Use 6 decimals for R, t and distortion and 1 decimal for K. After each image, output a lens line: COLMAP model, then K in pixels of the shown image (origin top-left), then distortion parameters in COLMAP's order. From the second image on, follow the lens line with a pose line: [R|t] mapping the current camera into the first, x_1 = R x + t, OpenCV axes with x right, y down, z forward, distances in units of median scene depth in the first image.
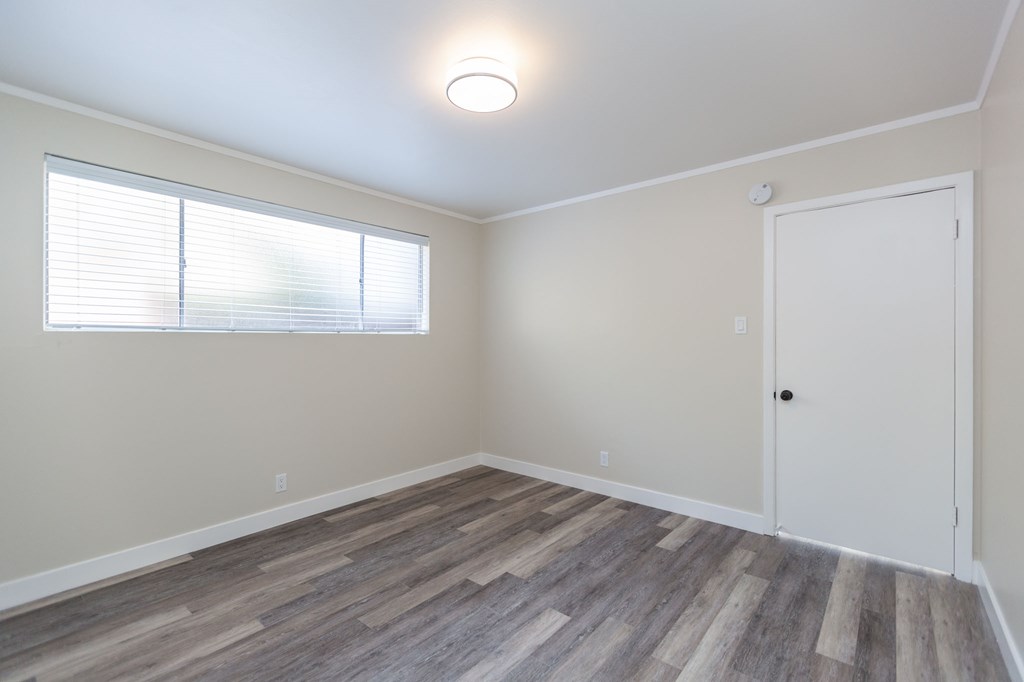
lens RADIAL K [[460.8, 0, 532.7], [0, 460.8, 336.7], [0, 0, 1]] dist [0.000164, -0.000185]
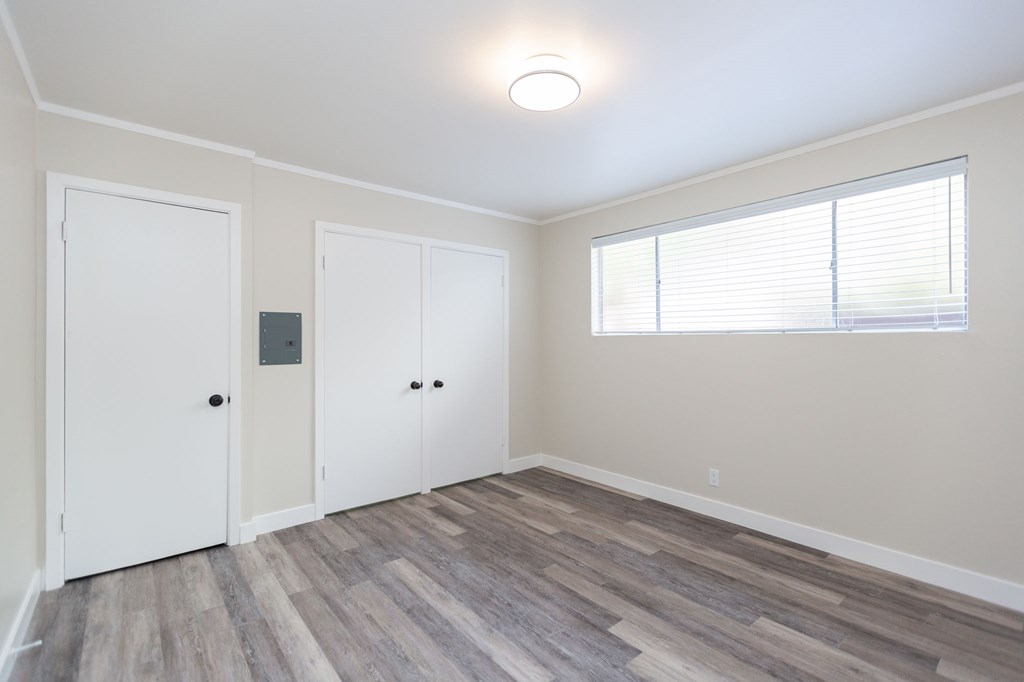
lens RADIAL K [[449.9, 0, 485.7], [0, 449.9, 340.2], [0, 0, 1]] dist [-0.000530, -0.000139]
pose [[-0.236897, 0.000536, -0.971535, 0.642434], [0.005243, 0.999986, -0.000727, 0.003513], [0.971521, -0.005266, -0.236897, 0.837247]]
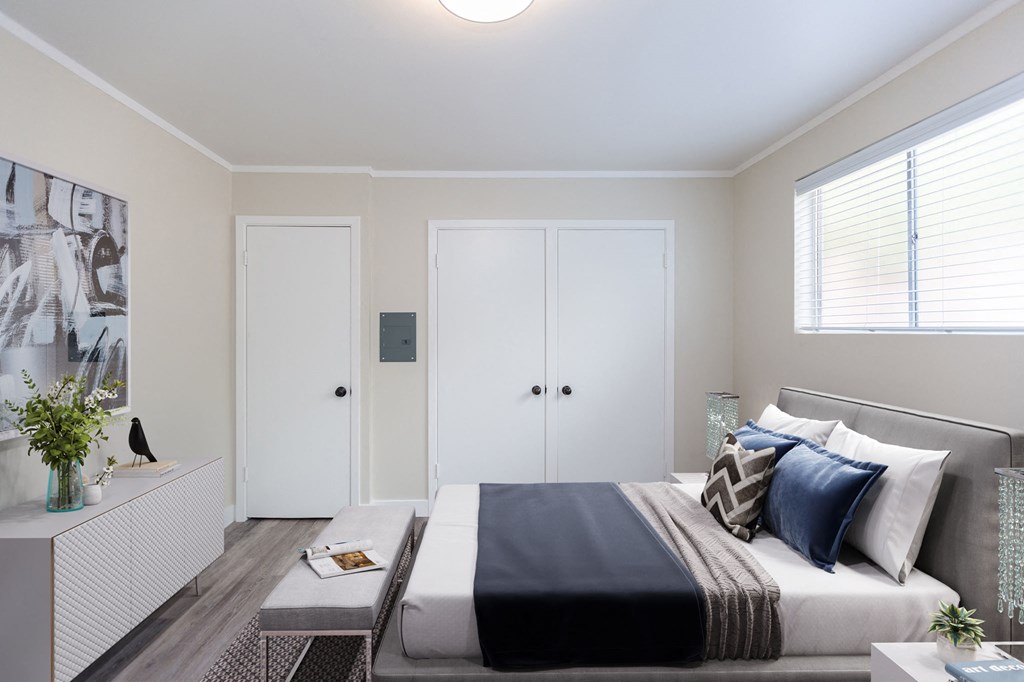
lens RADIAL K [[439.5, 0, 492.1], [0, 439.5, 335.0], [0, 0, 1]] dist [0.001314, 0.000171]
pose [[-0.781591, 0.006440, -0.623758, 0.185977], [0.004385, 0.999979, 0.004830, -0.015466], [0.623775, 0.001040, -0.781603, 1.149226]]
